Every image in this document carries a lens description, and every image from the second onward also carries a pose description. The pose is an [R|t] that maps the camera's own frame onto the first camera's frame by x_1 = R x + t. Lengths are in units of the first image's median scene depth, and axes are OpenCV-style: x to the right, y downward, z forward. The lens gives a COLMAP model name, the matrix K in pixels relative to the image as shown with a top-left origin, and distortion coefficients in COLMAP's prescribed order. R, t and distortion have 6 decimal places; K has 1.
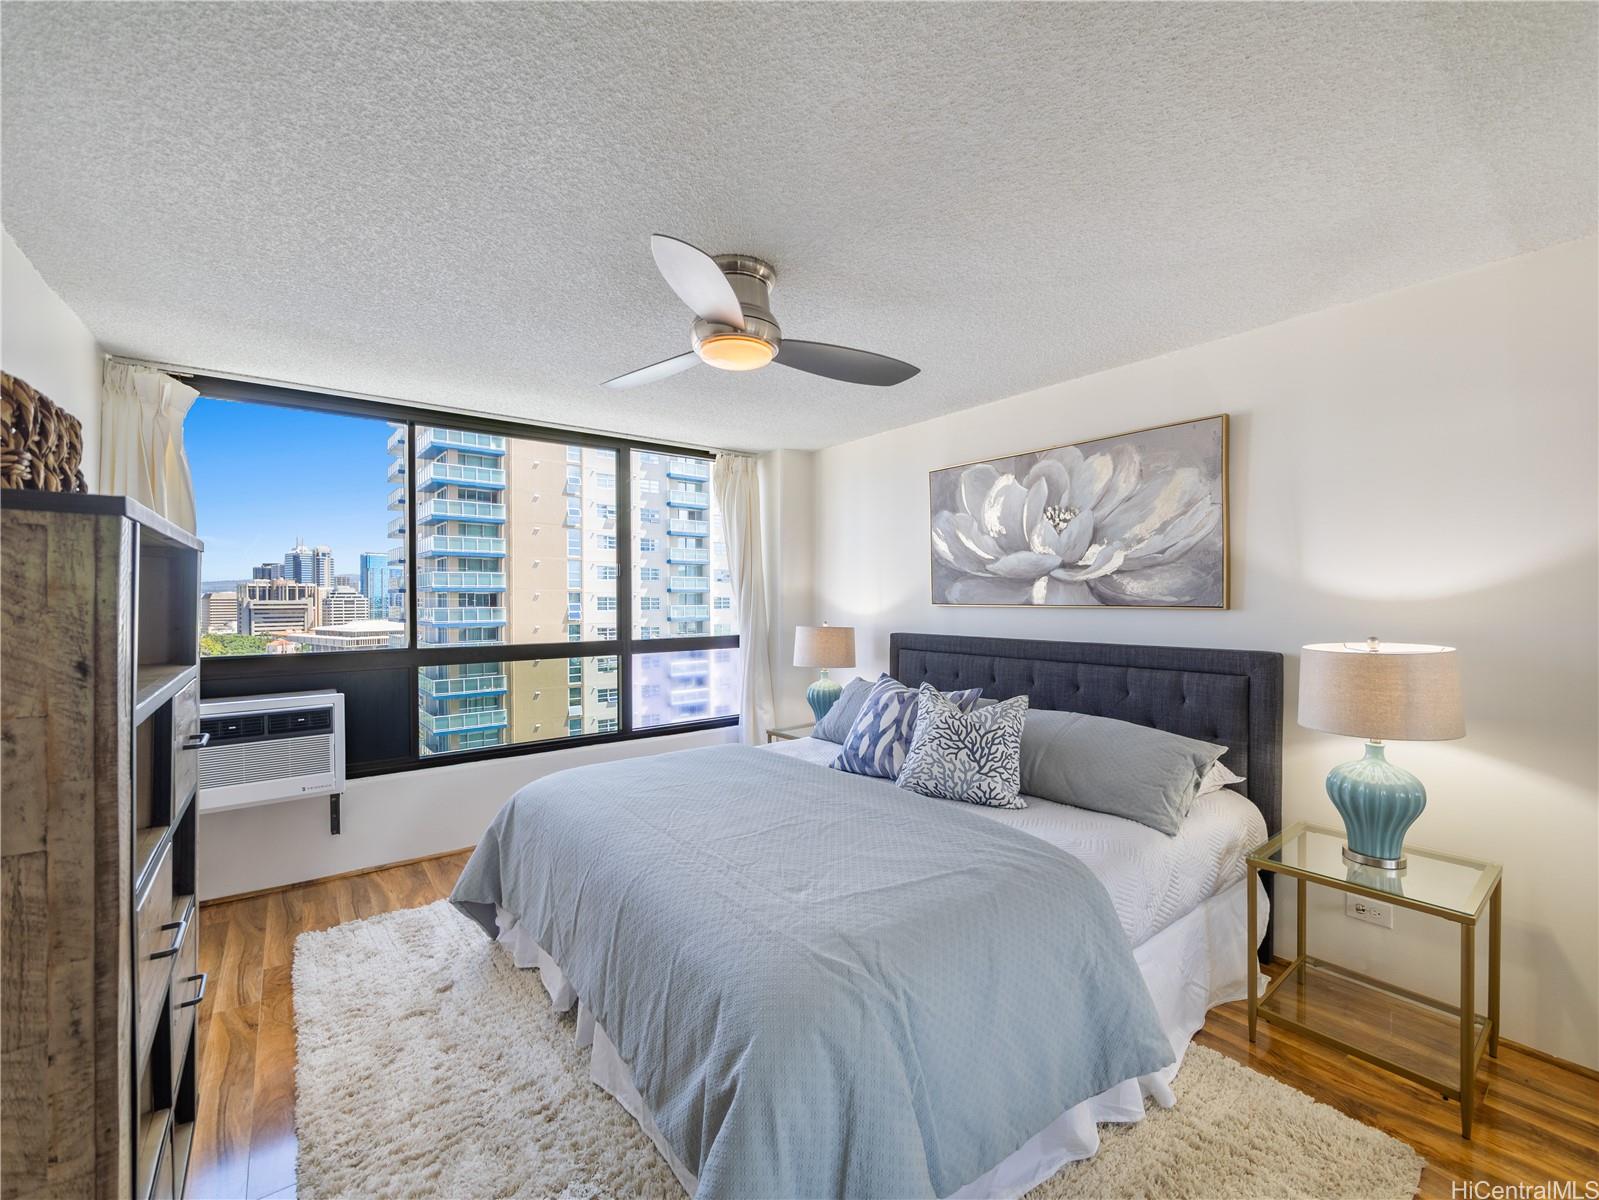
lens RADIAL K [[664.1, 0, 809.6], [0, 664.1, 591.8], [0, 0, 1]] dist [-0.008014, 0.000989]
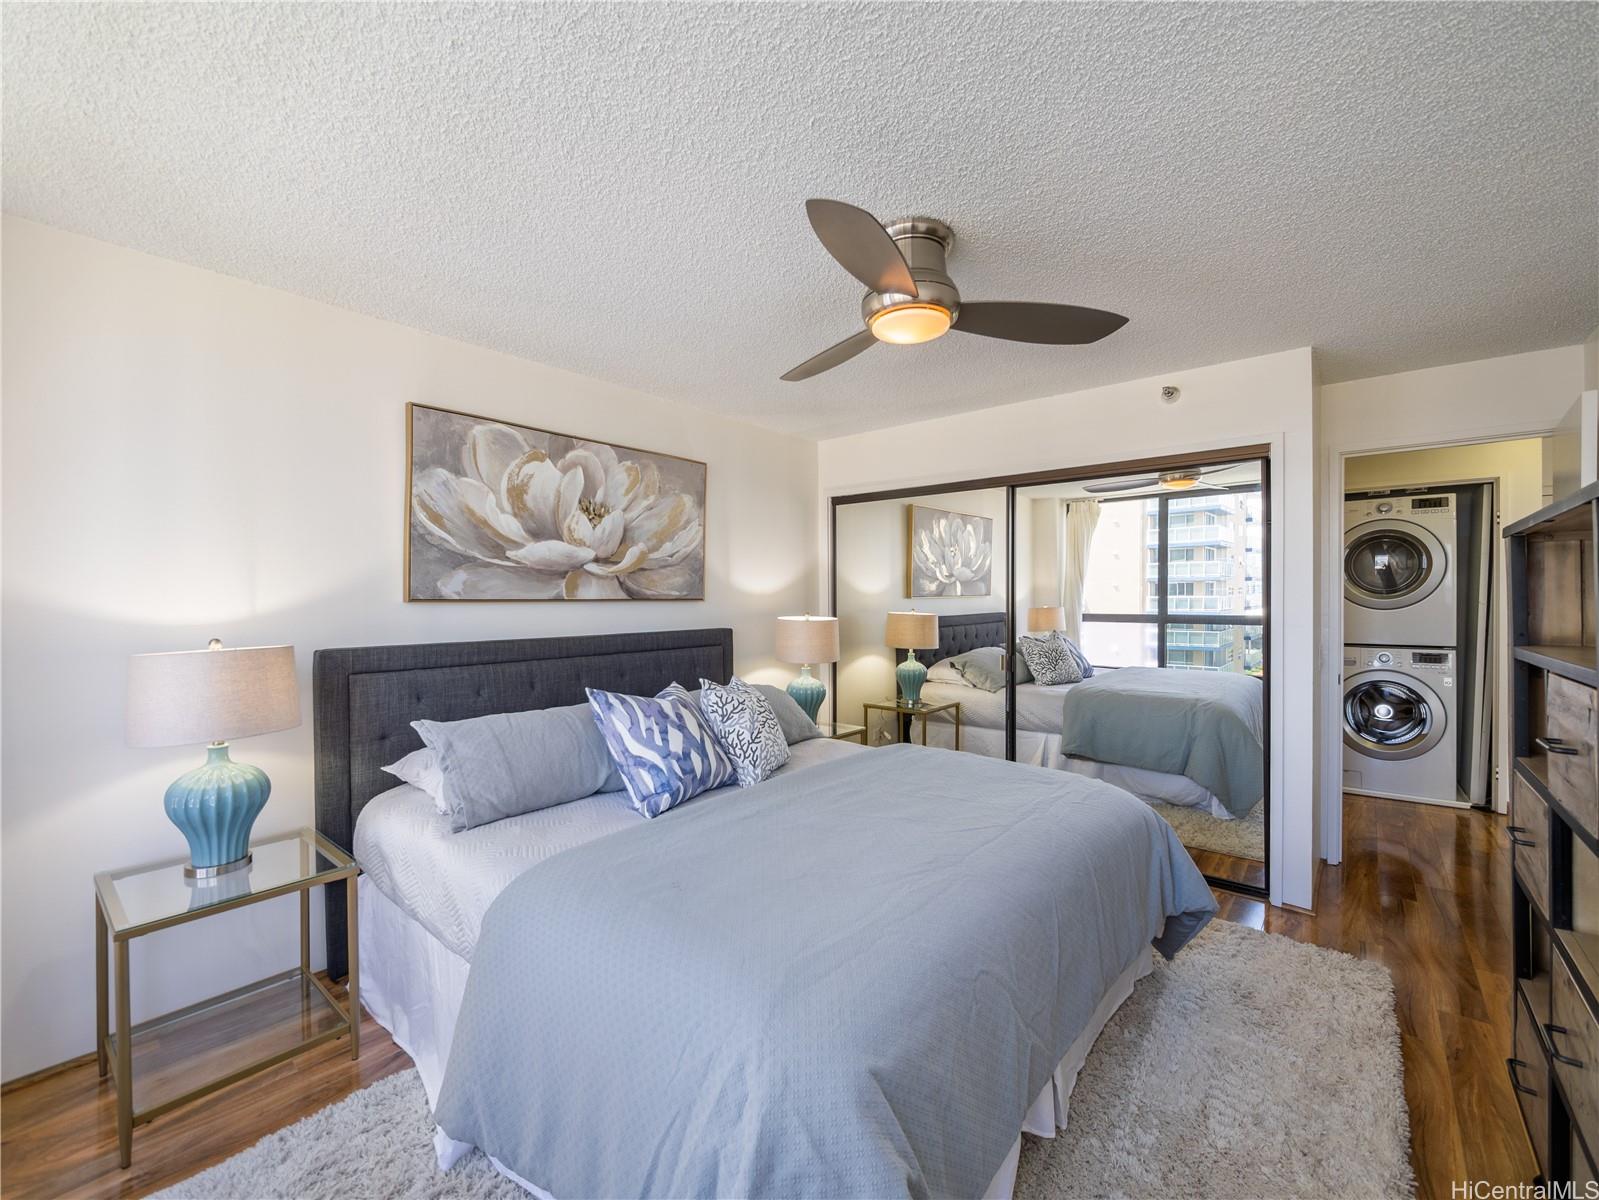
lens RADIAL K [[664.1, 0, 802.8], [0, 664.1, 603.0], [0, 0, 1]] dist [-0.008014, 0.000989]
pose [[-0.204843, -0.016283, 0.978659, -0.673204], [-0.014372, 0.999804, 0.013627, 0.007950], [-0.978689, -0.011274, -0.205037, 0.894938]]
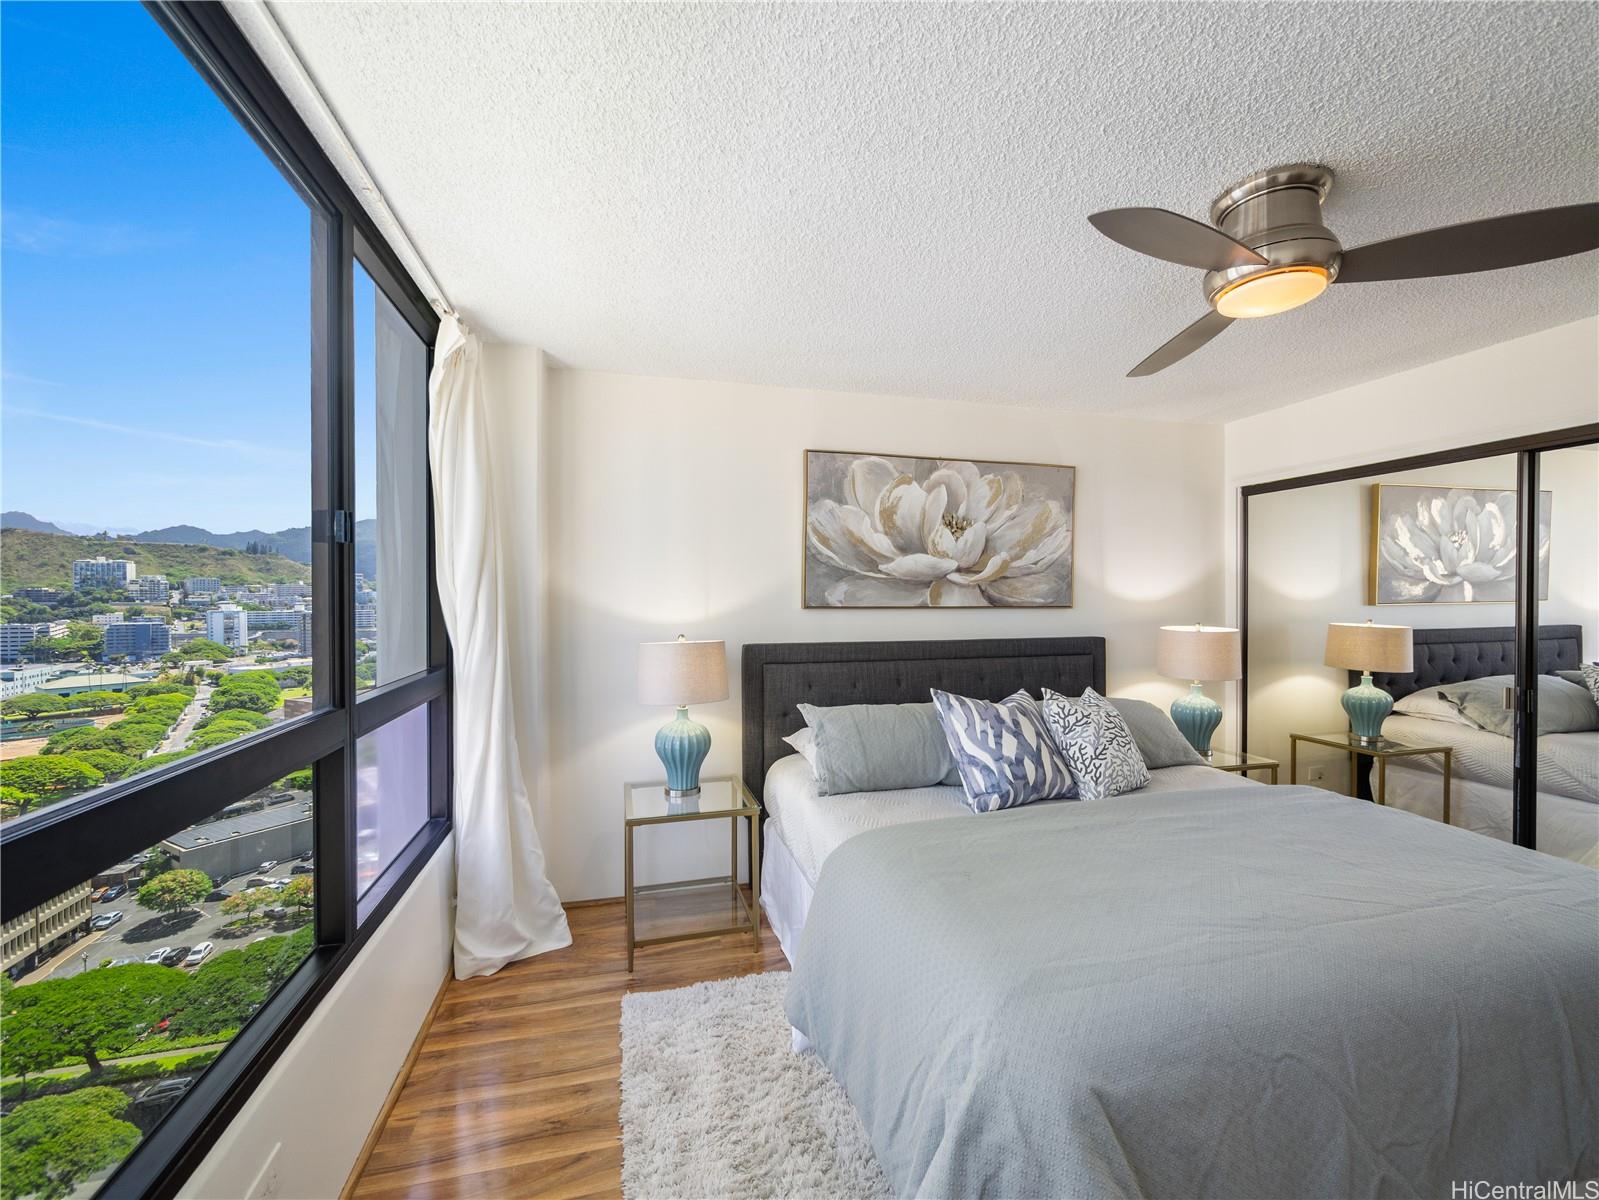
lens RADIAL K [[664.1, 0, 803.3], [0, 664.1, 606.2], [0, 0, 1]] dist [-0.008014, 0.000989]
pose [[0.394196, -0.020036, 0.918808, -0.720284], [-0.010469, 0.999600, 0.026289, -0.006000], [-0.918967, -0.019982, 0.393828, 0.800393]]
